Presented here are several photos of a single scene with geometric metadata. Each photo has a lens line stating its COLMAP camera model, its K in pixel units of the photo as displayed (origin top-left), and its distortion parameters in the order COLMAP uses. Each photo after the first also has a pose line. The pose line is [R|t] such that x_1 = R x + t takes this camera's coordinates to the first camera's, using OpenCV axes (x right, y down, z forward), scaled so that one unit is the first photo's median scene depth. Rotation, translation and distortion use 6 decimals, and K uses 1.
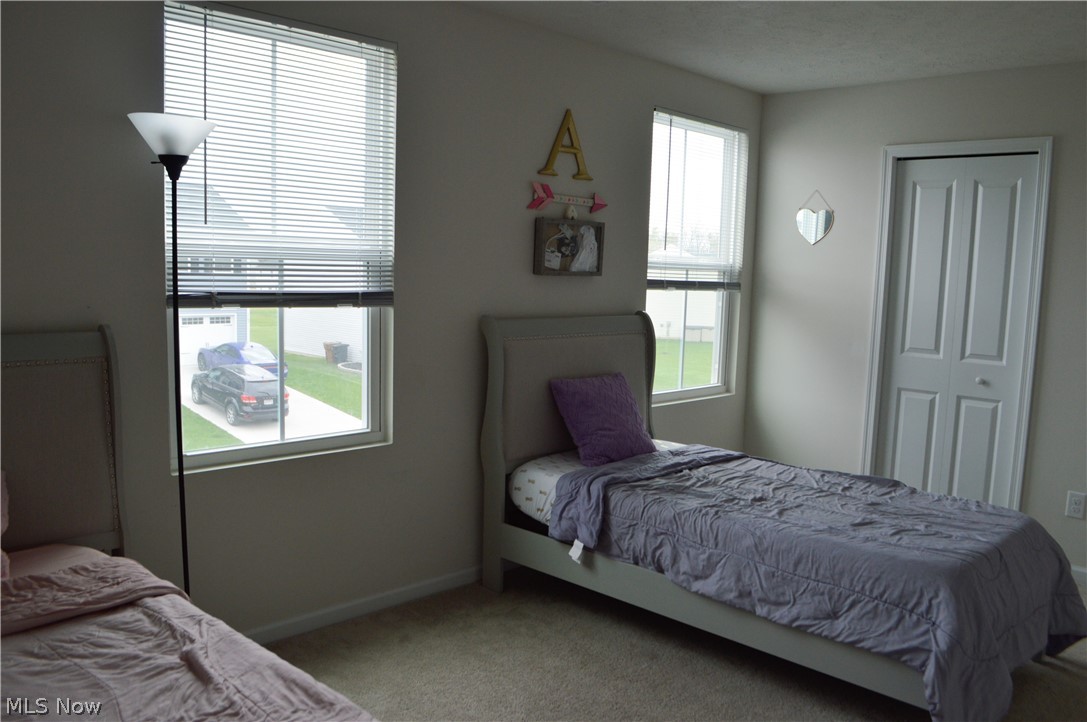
lens RADIAL K [[893.8, 0, 550.4], [0, 893.8, 371.1], [0, 0, 1]] dist [-0.072915, -0.004886]
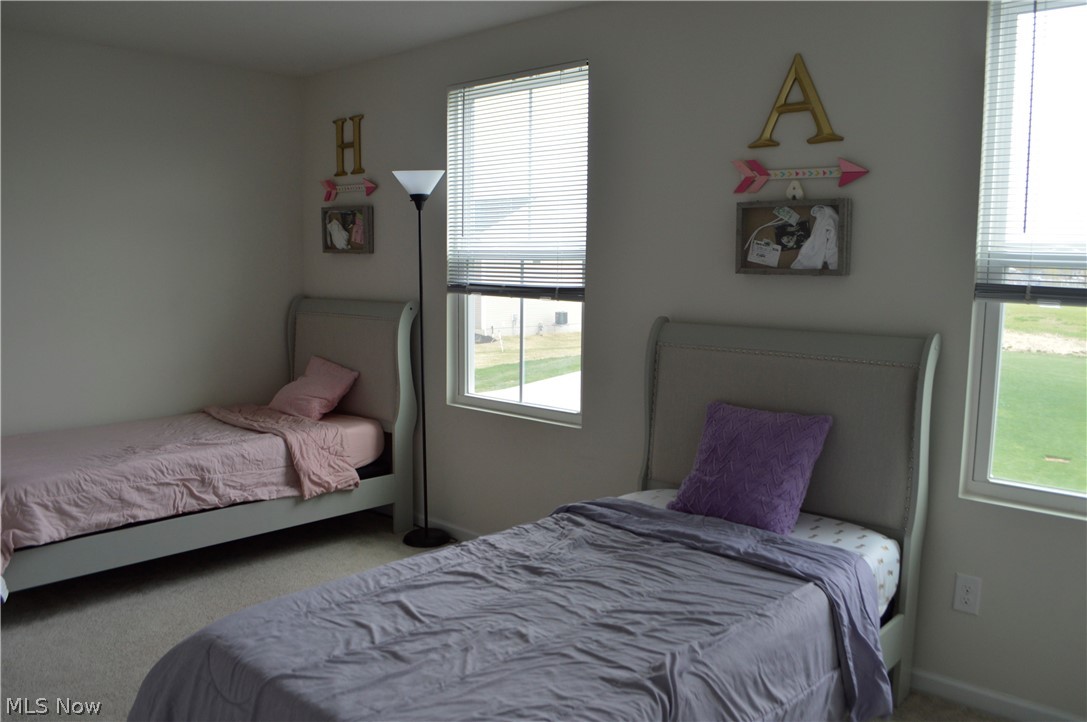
lens RADIAL K [[893.8, 0, 551.6], [0, 893.8, 354.8], [0, 0, 1]] dist [-0.072915, -0.004886]
pose [[0.030628, 0.075522, -0.996674, 0.791934], [-0.126158, 0.989459, 0.071099, -0.070187], [0.991537, 0.123560, 0.039833, 0.806502]]
